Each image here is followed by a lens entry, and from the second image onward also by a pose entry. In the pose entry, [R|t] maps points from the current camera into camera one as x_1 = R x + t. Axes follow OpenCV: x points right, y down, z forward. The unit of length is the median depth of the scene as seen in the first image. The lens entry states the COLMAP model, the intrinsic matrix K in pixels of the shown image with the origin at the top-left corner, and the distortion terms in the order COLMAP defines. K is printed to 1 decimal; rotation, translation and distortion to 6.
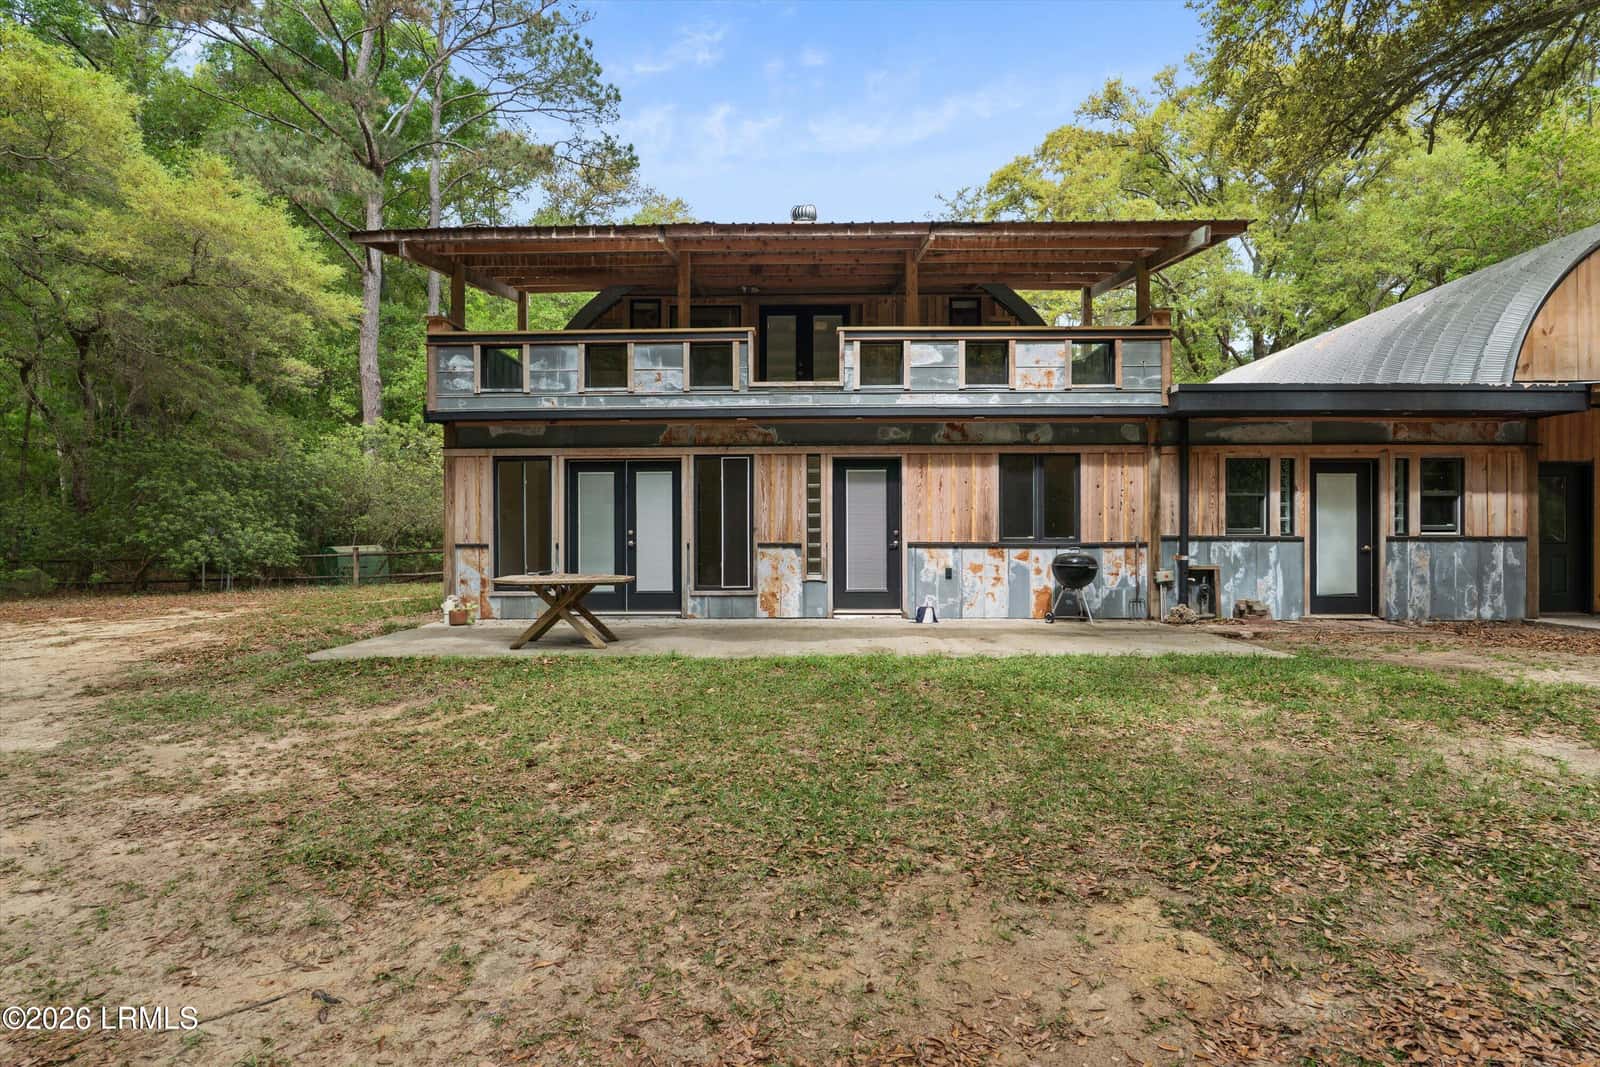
lens RADIAL K [[885.2, 0, 796.8], [0, 885.2, 534.6], [0, 0, 1]] dist [-0.018470, 0.011923]
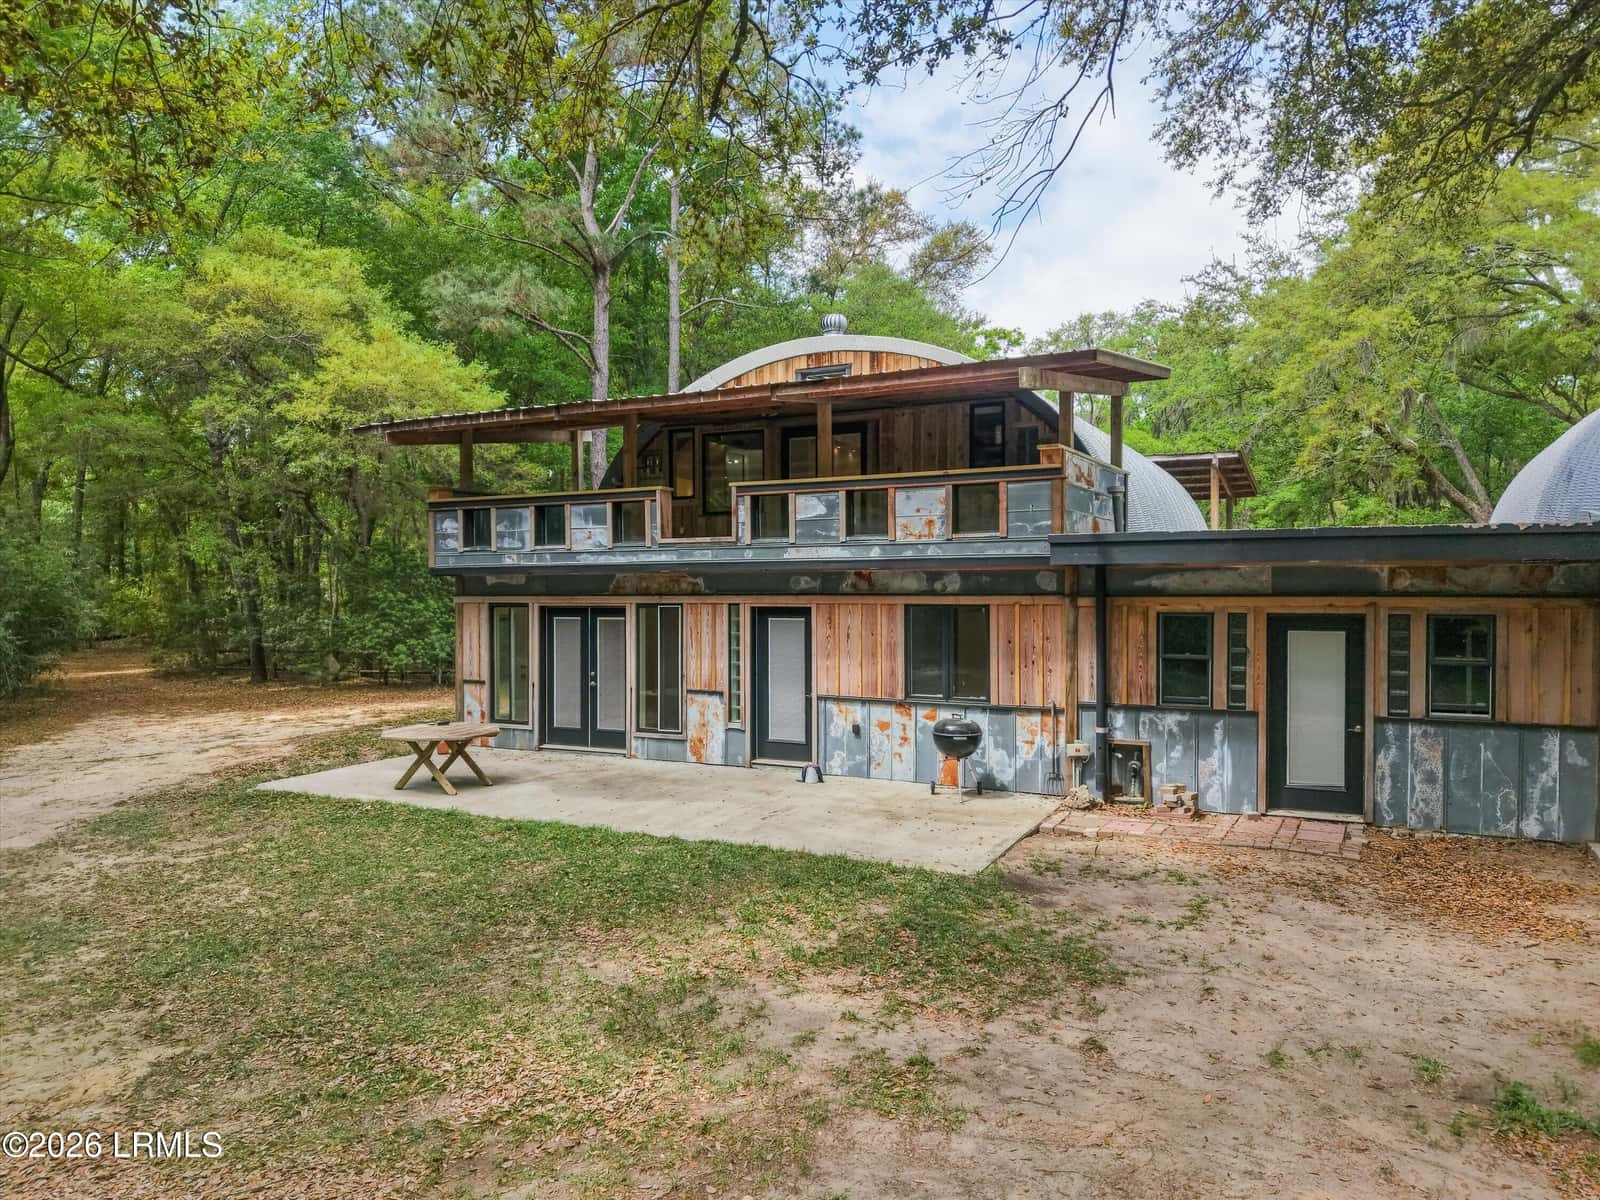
lens RADIAL K [[1084.2, 0, 798.6], [0, 1084.2, 597.6], [0, 0, 1]] dist [0.009641, -0.011594]
pose [[0.896604, 0.003395, -0.442819, 0.636239], [0.004235, 0.999859, 0.016240, -0.118566], [0.442812, -0.016436, 0.896464, -0.068339]]
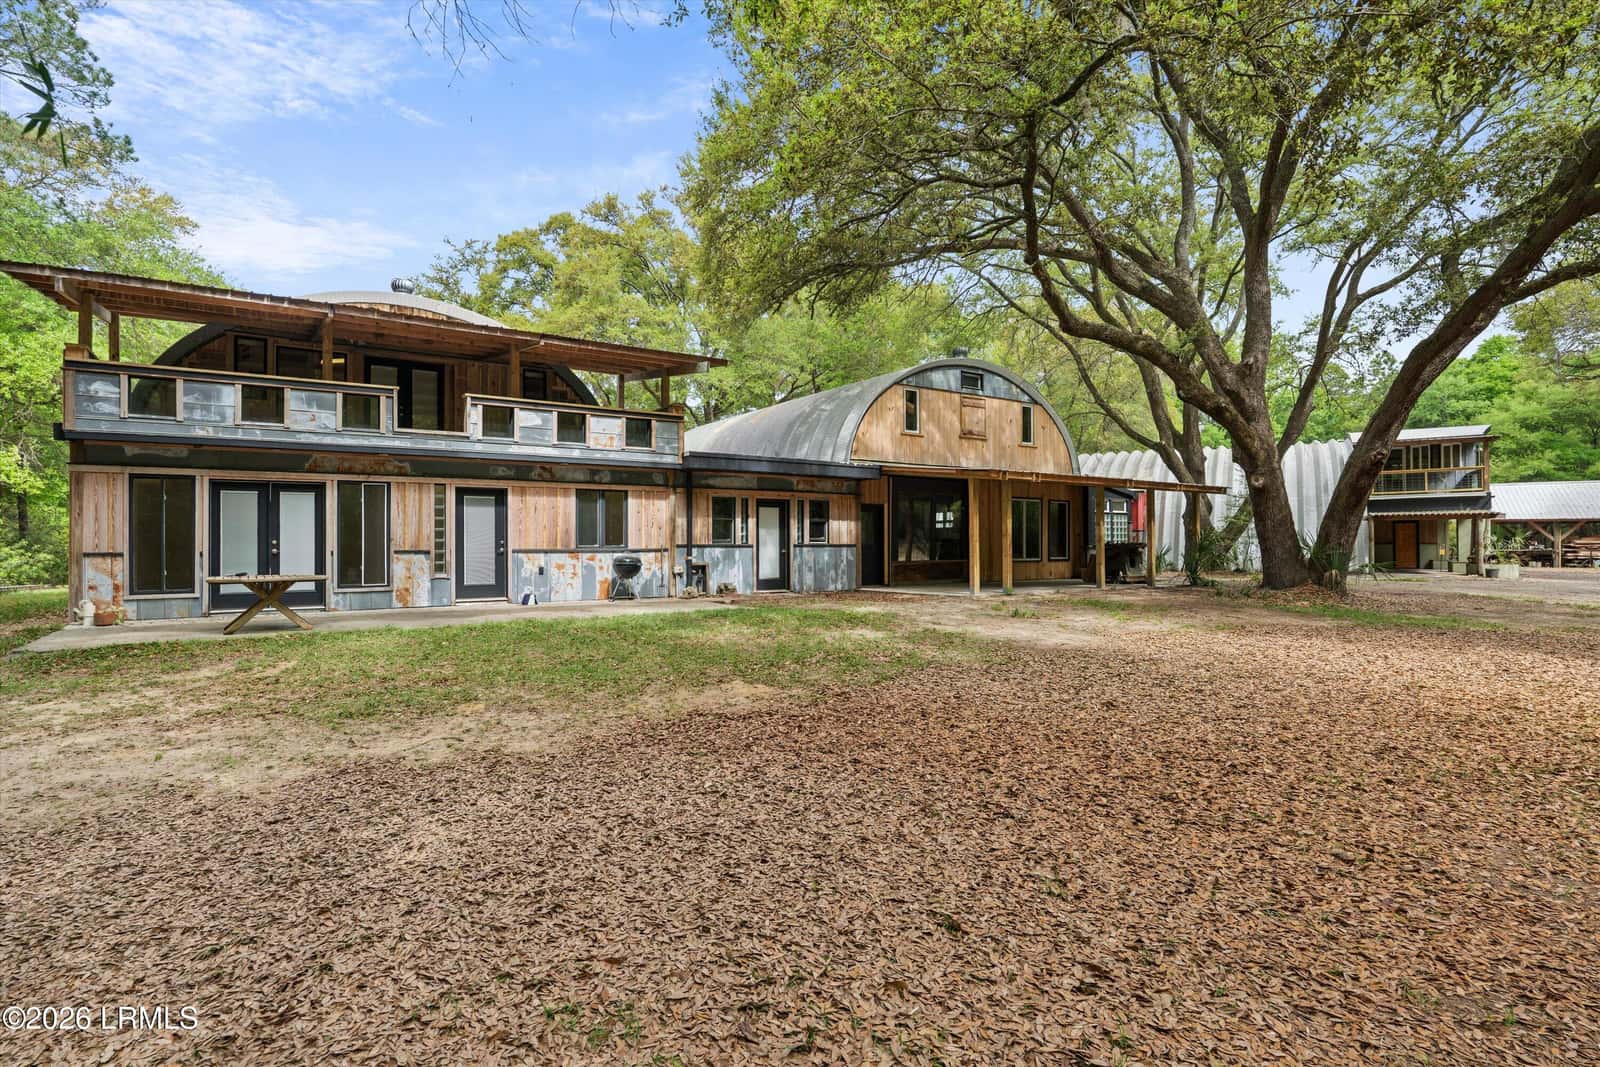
lens RADIAL K [[810.9, 0, 800.4], [0, 810.9, 536.3], [0, 0, 1]] dist [-0.001806, 0.000517]
pose [[0.815504, 0.004204, 0.578736, -0.248861], [0.002995, 0.999930, -0.011484, 0.004362], [-0.578744, 0.011098, 0.815434, -0.319089]]
